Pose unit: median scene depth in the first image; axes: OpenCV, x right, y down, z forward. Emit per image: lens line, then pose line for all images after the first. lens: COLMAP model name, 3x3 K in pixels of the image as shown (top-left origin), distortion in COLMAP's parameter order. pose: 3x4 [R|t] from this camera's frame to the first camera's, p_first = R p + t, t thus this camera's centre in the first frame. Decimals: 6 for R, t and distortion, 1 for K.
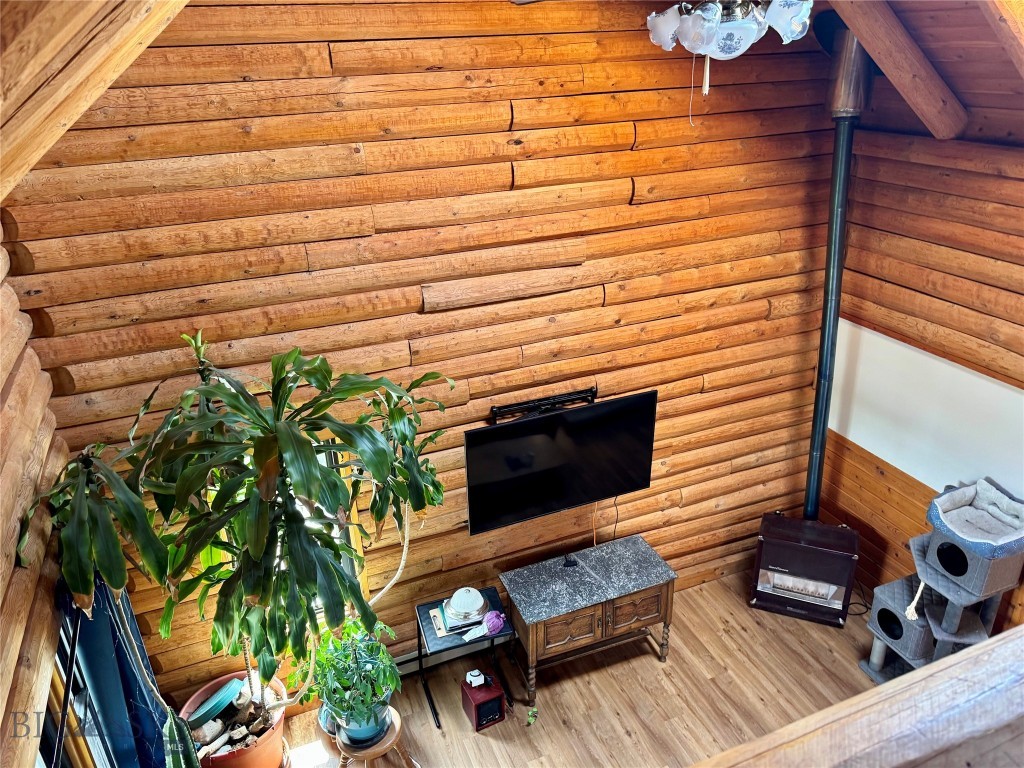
lens RADIAL K [[751.9, 0, 502.9], [0, 751.9, 397.7], [0, 0, 1]] dist [0.053331, -0.072167]
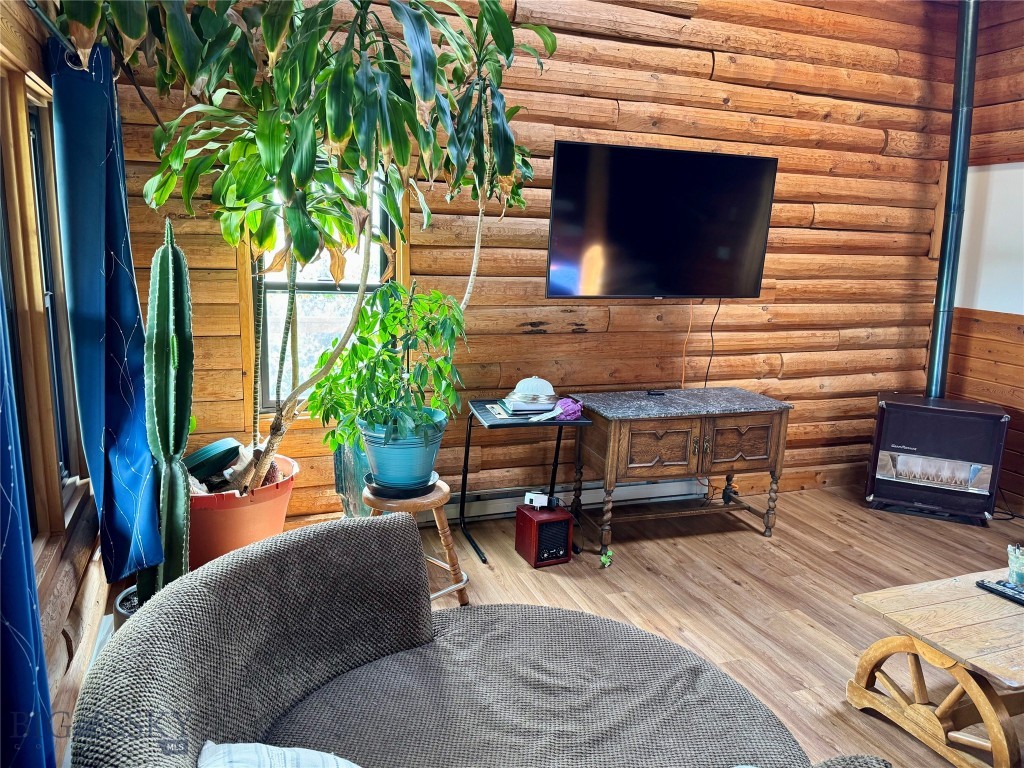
lens RADIAL K [[751.9, 0, 510.1], [0, 751.9, 383.1], [0, 0, 1]] dist [0.053331, -0.072167]
pose [[0.997321, 0.072497, -0.009766, -0.065554], [-0.072745, 0.968849, -0.236728, 0.446897], [-0.007700, 0.236805, 0.971527, 0.226803]]
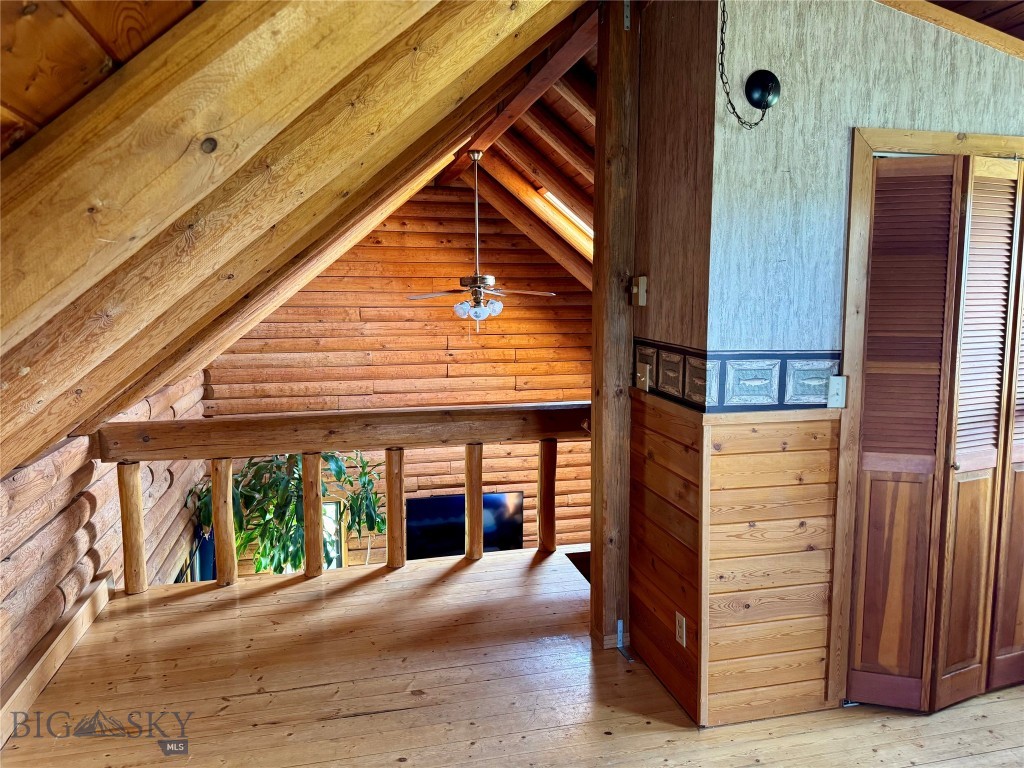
lens RADIAL K [[751.9, 0, 513.2], [0, 751.9, 387.4], [0, 0, 1]] dist [0.053331, -0.072167]
pose [[0.989080, 0.053797, -0.137211, 0.402478], [-0.092950, 0.950193, -0.297479, 0.279230], [0.114373, 0.306984, 0.944817, -0.728645]]
